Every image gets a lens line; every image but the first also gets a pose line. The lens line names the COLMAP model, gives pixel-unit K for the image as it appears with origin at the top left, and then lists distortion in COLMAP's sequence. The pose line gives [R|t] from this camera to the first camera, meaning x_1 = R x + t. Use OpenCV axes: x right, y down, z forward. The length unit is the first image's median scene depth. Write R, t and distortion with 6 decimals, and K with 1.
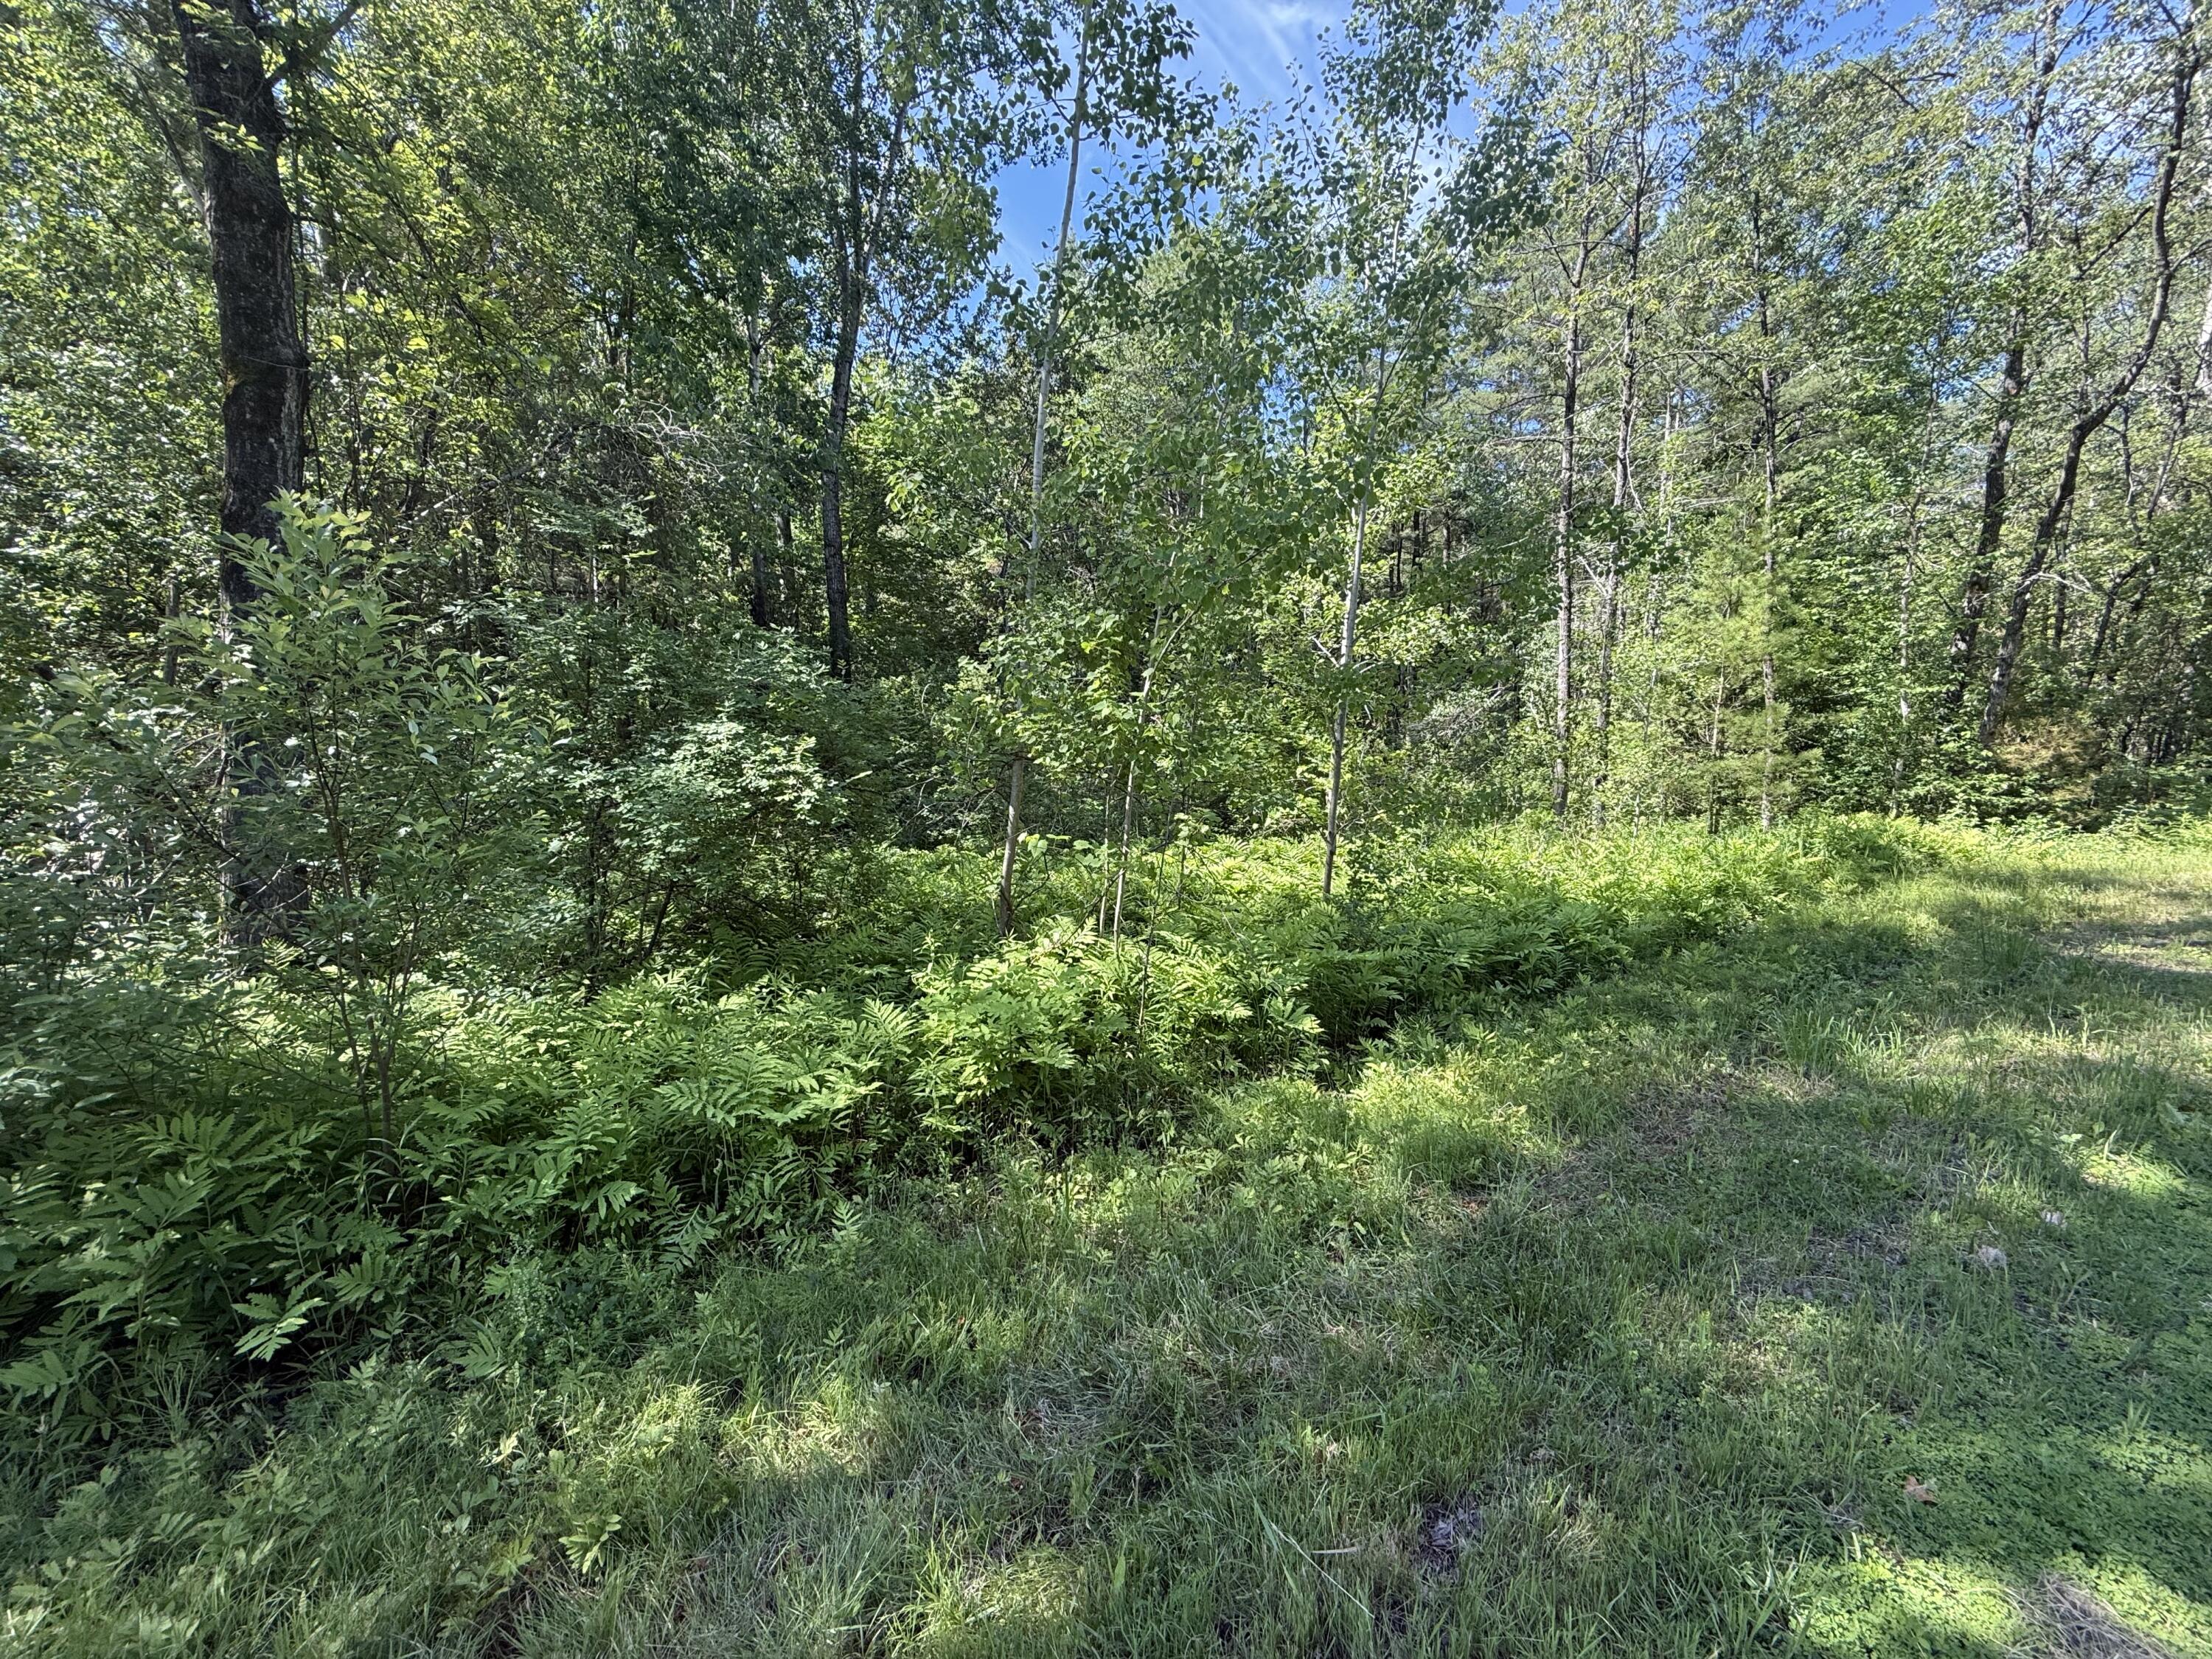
lens RADIAL K [[876.5, 0, 1102.7], [0, 876.5, 825.9], [0, 0, 1]] dist [-0.000110, 0.000550]
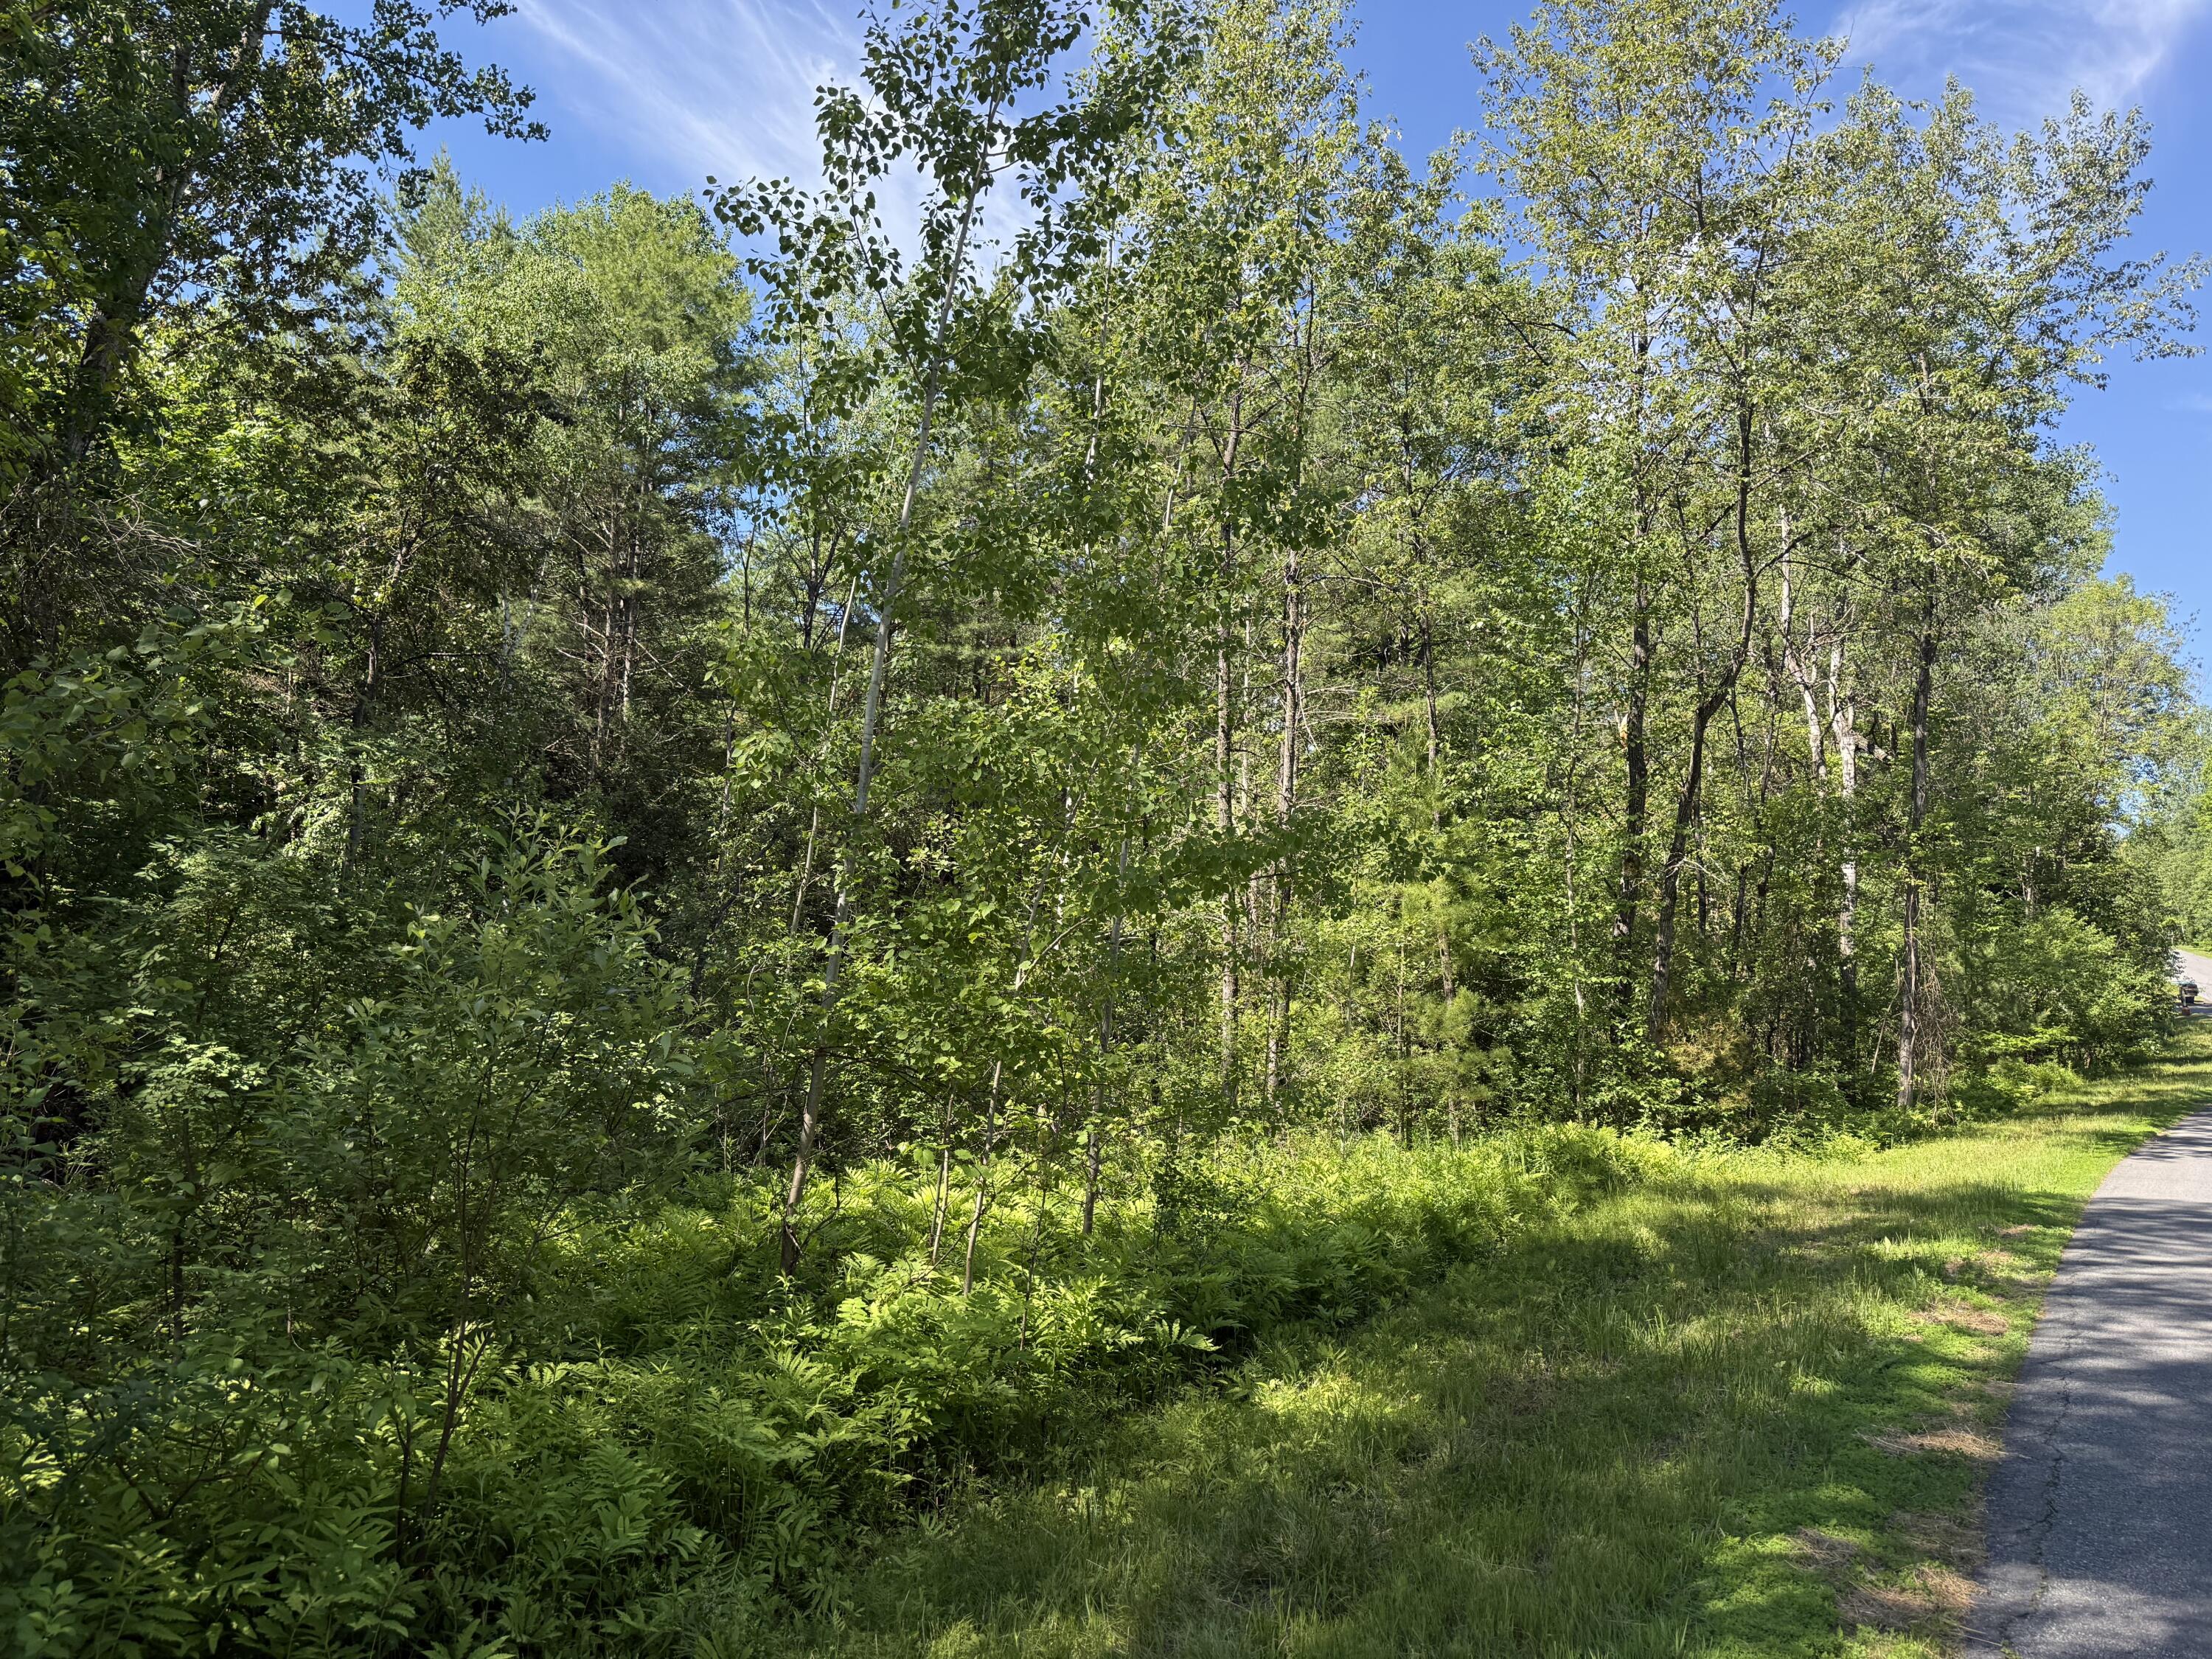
lens RADIAL K [[1511.4, 0, 1106.0], [0, 1511.4, 829.5], [0, 0, 1]] dist [0.048814, -0.004124]
pose [[0.898819, 0.077792, 0.431362, -0.179535], [0.014350, 0.978375, -0.206342, 0.004146], [-0.438085, 0.191655, 0.878265, -0.152995]]
